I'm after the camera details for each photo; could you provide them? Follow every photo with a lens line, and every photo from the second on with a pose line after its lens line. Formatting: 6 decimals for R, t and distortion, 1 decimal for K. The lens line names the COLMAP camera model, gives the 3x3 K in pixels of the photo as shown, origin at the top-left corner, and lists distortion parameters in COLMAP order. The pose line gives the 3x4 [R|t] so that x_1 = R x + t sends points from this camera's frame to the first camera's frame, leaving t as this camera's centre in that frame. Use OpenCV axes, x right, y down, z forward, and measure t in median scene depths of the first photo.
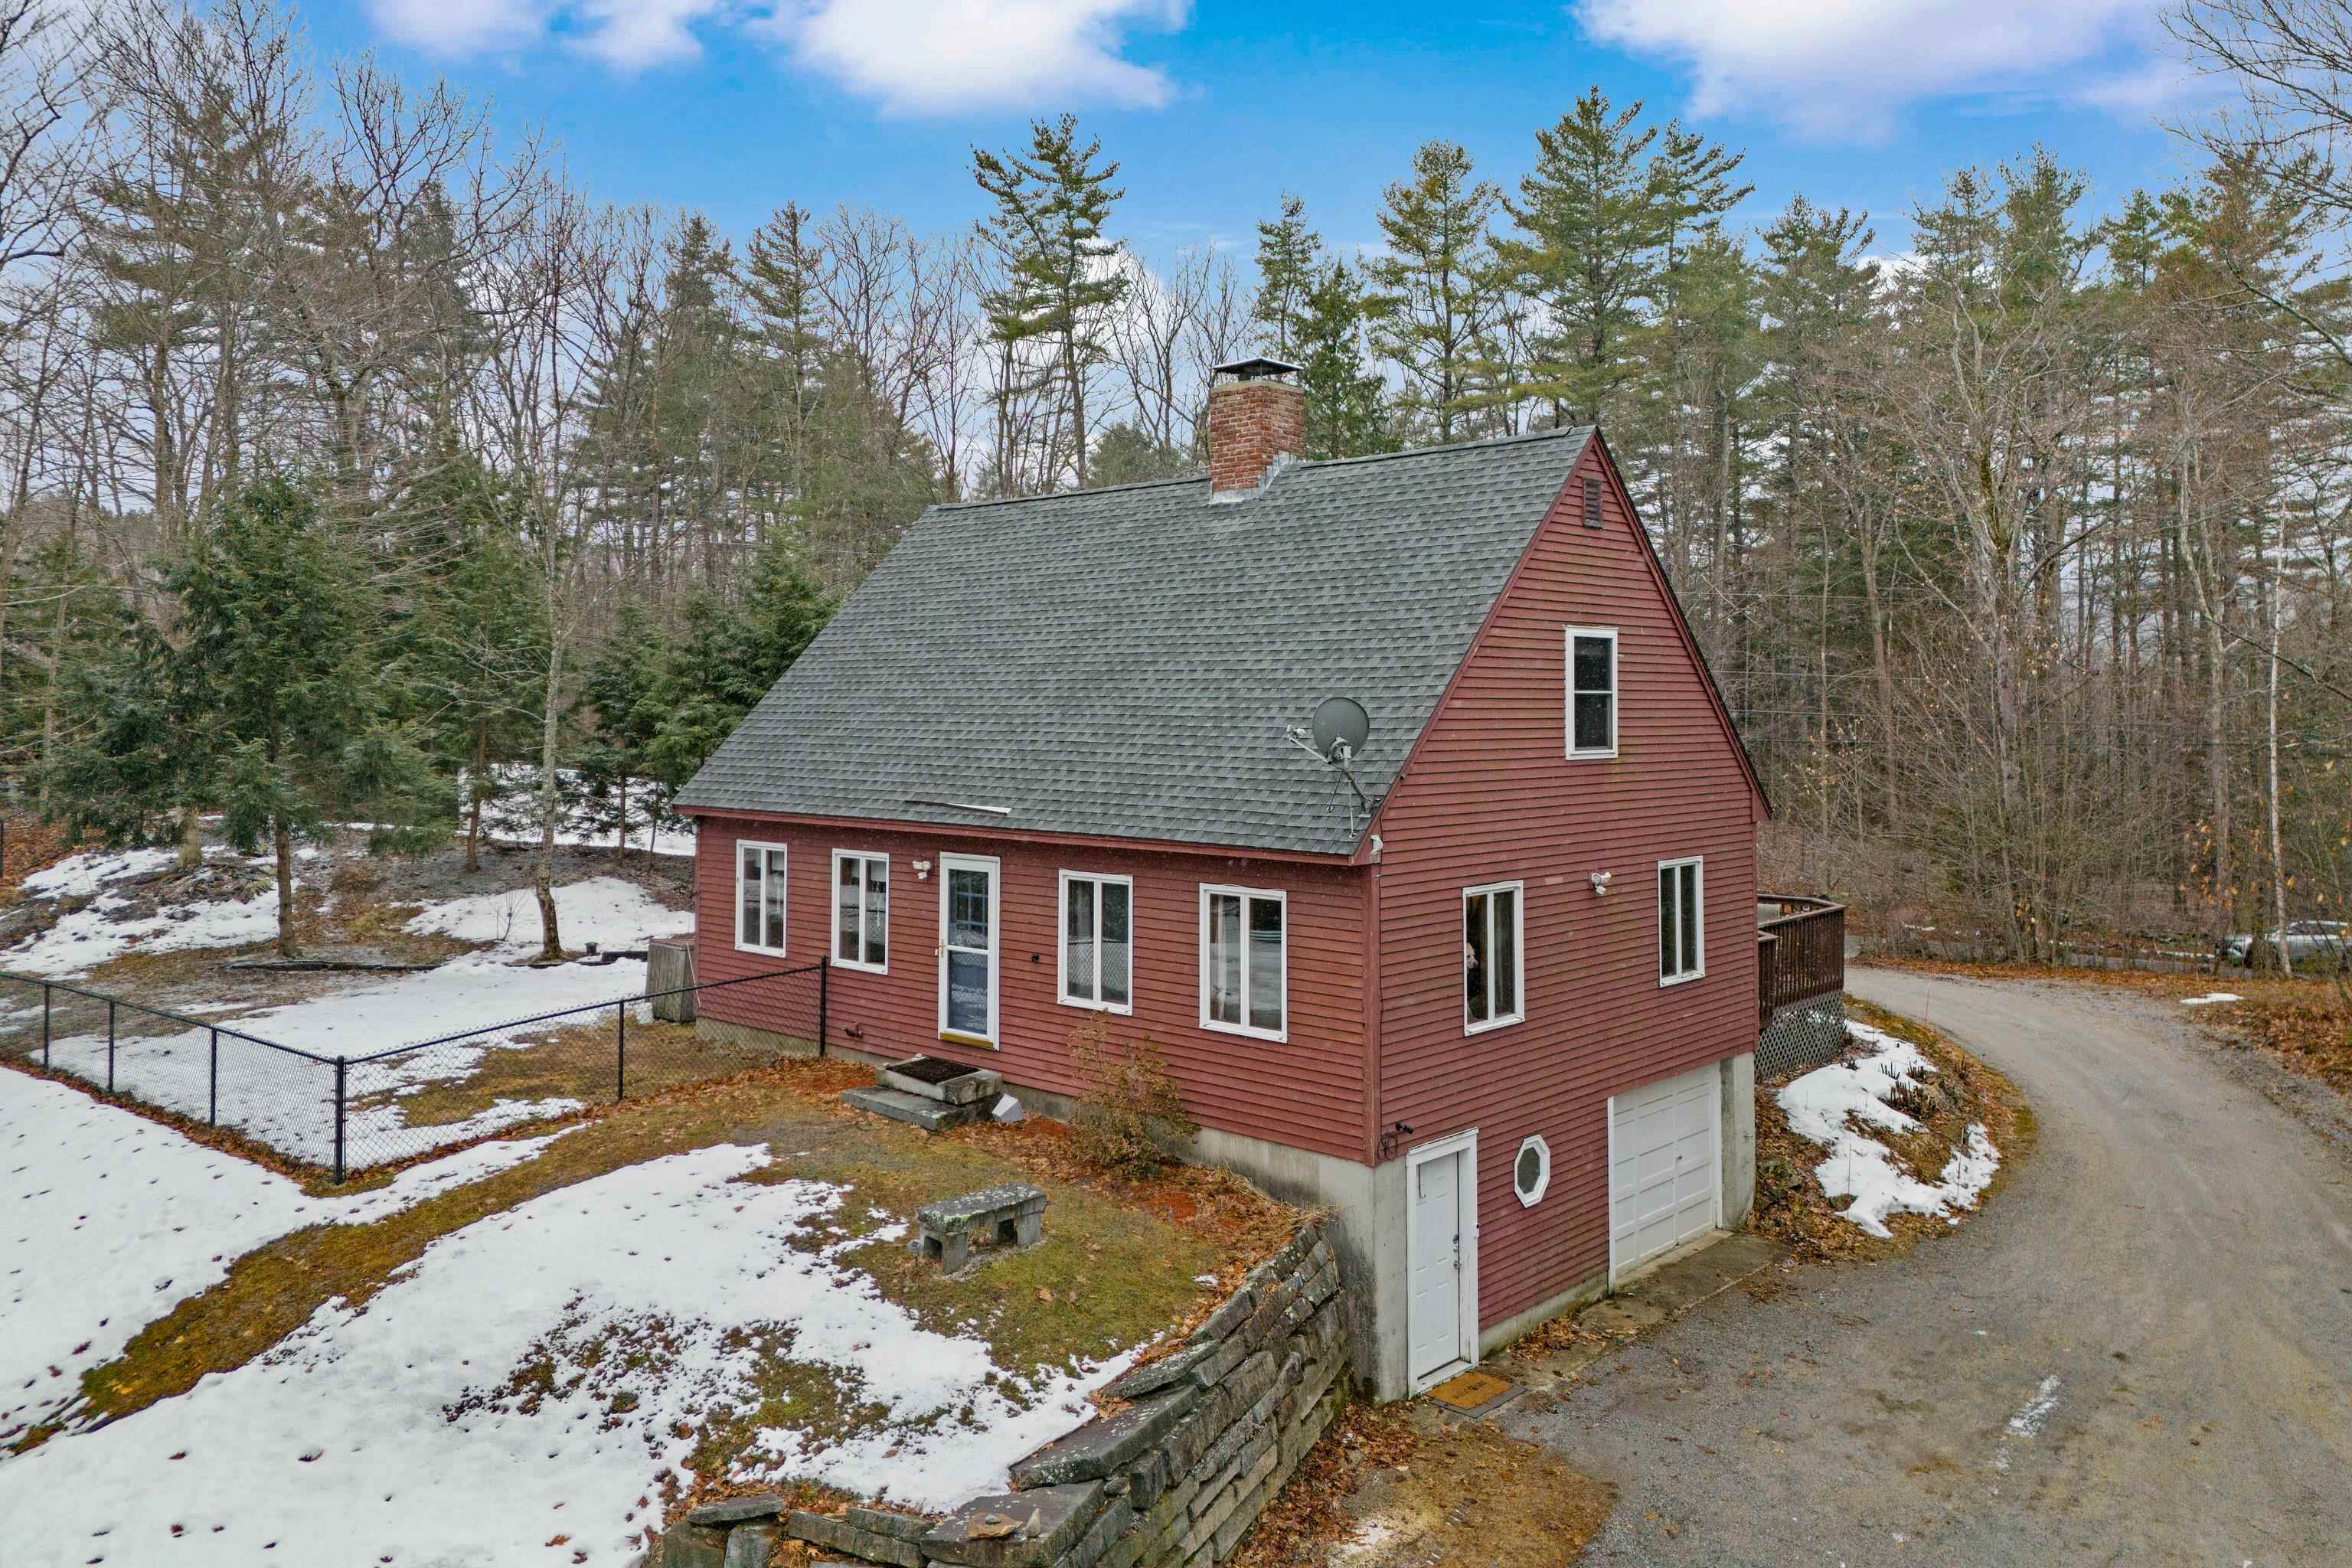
lens RADIAL K [[1741.3, 0, 1191.4], [0, 1741.3, 694.2], [0, 0, 1]] dist [0.065481, -0.005072]
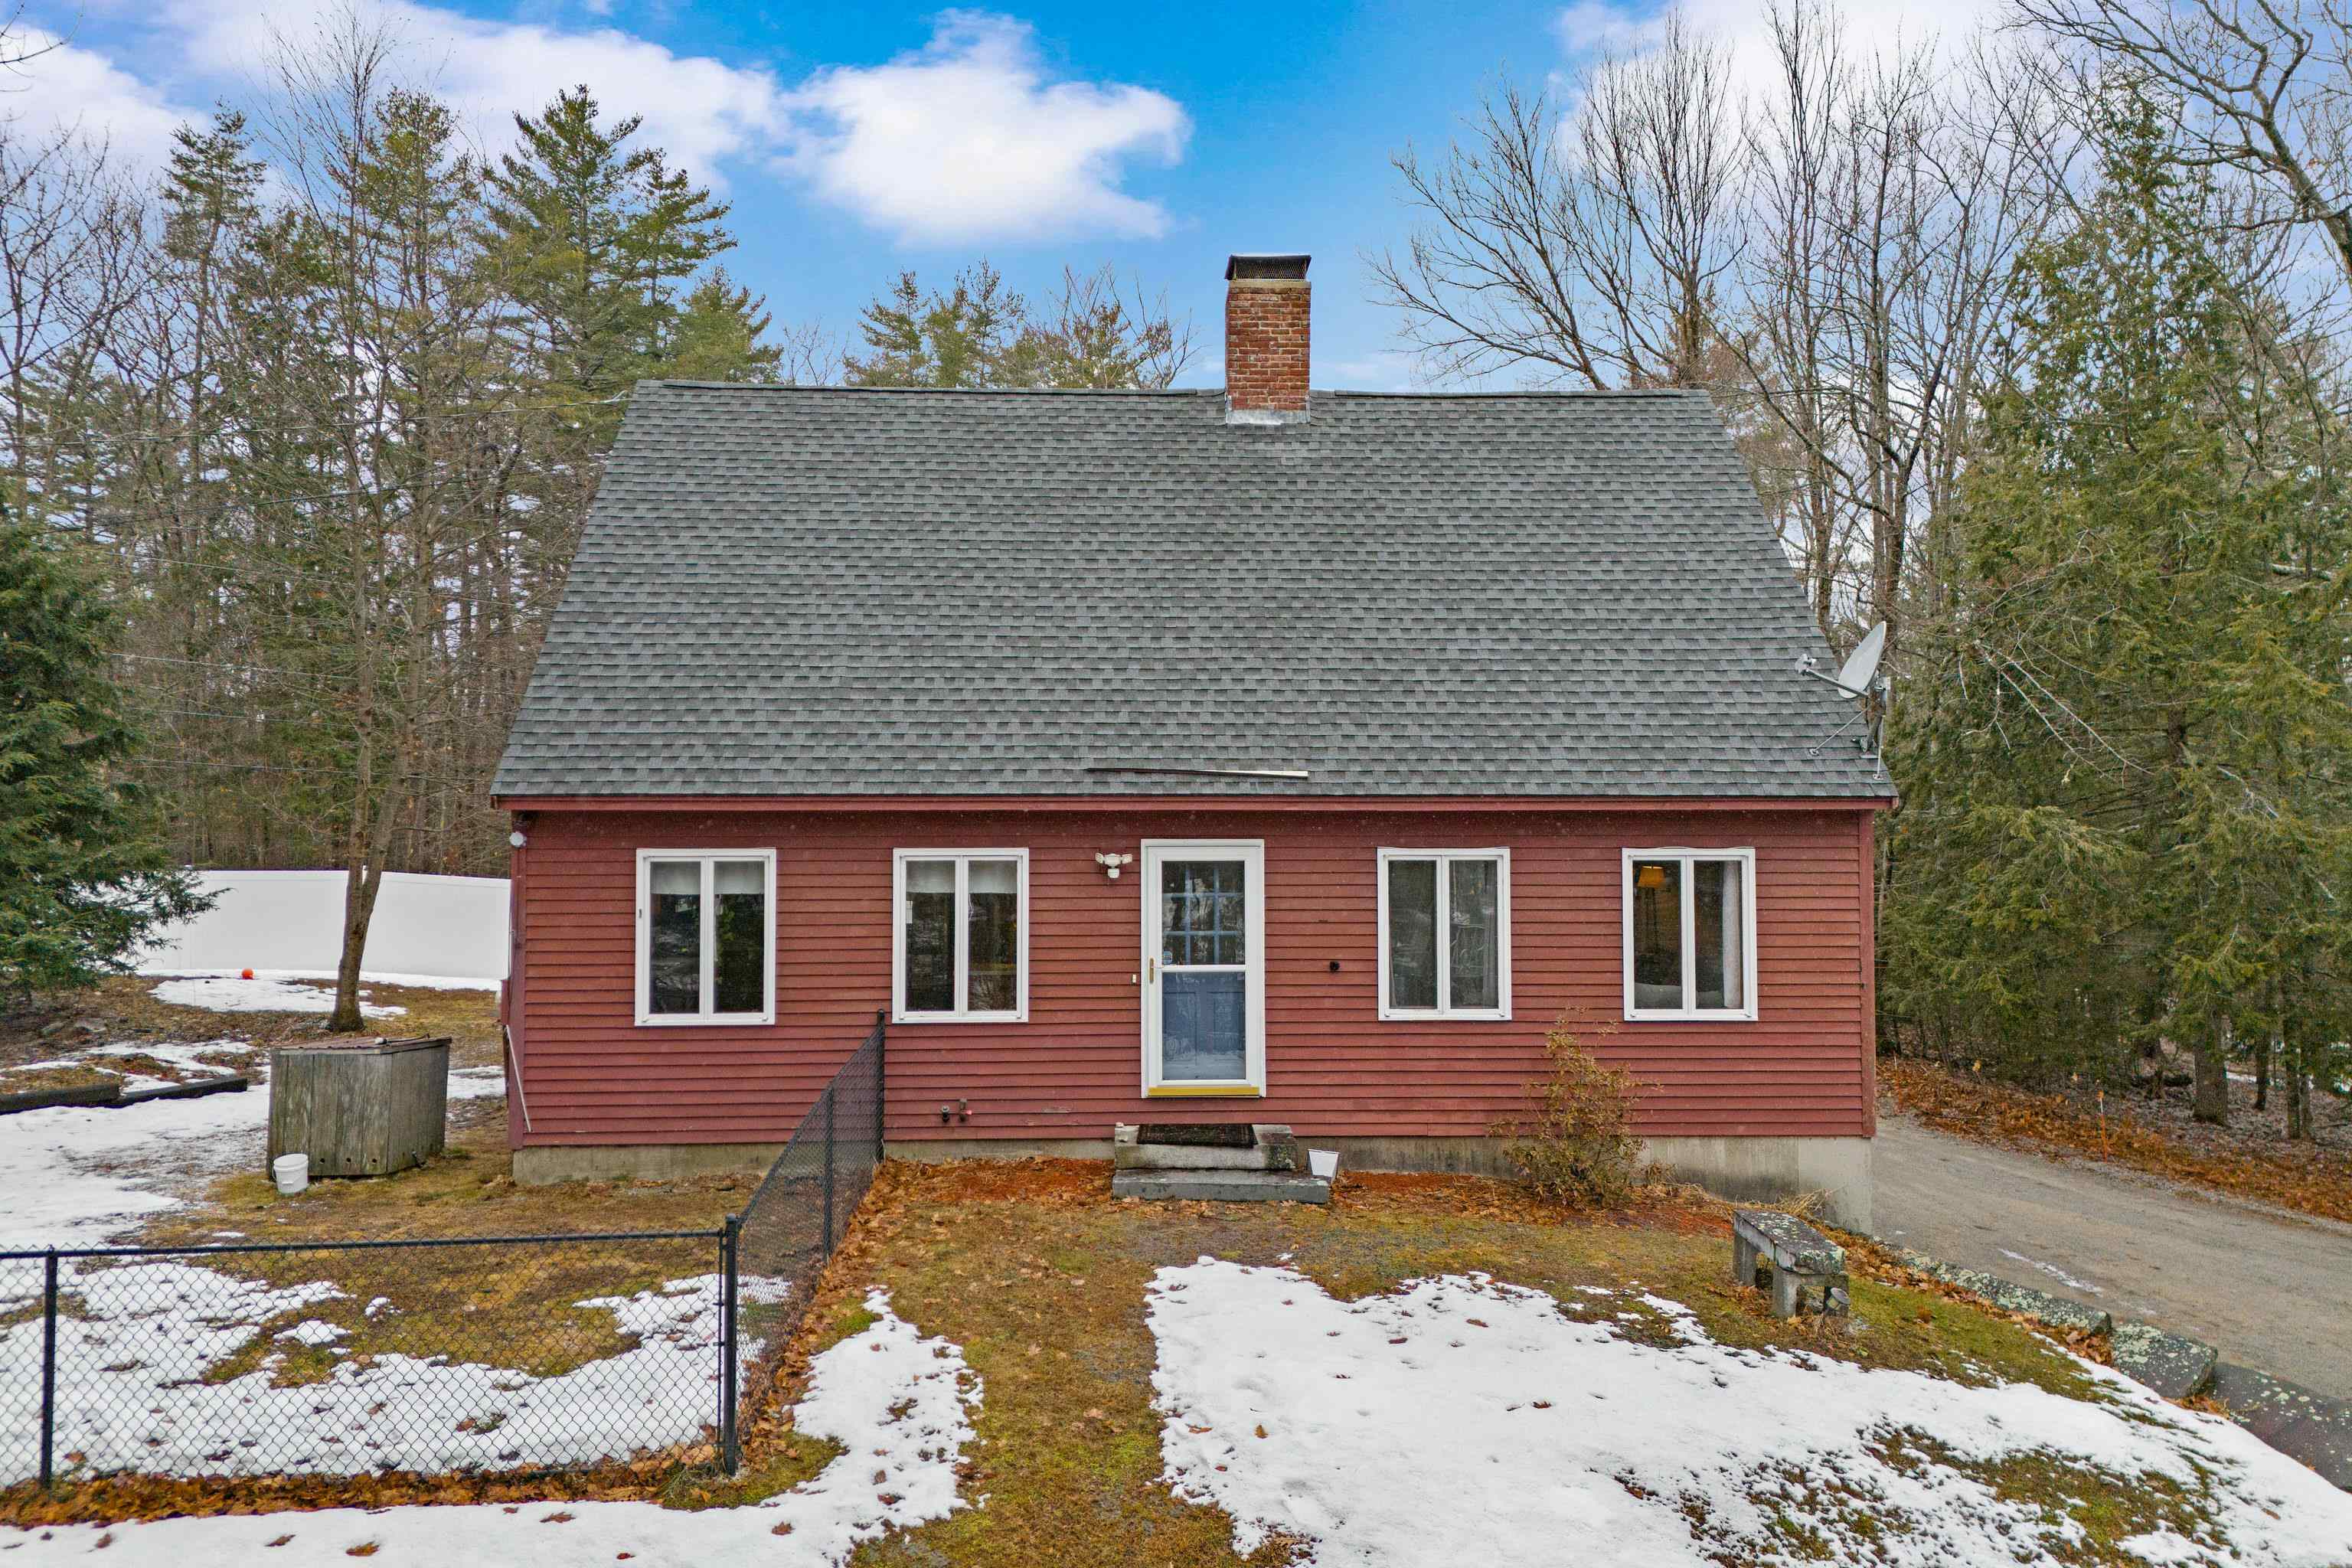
lens RADIAL K [[1705.1, 0, 1233.9], [0, 1705.1, 819.2], [0, 0, 1]] dist [0.079310, -0.072585]
pose [[0.704933, -0.005414, 0.709254, -0.900275], [-0.003588, 0.999931, 0.011200, 0.108457], [-0.709265, -0.010440, 0.704865, 0.697350]]
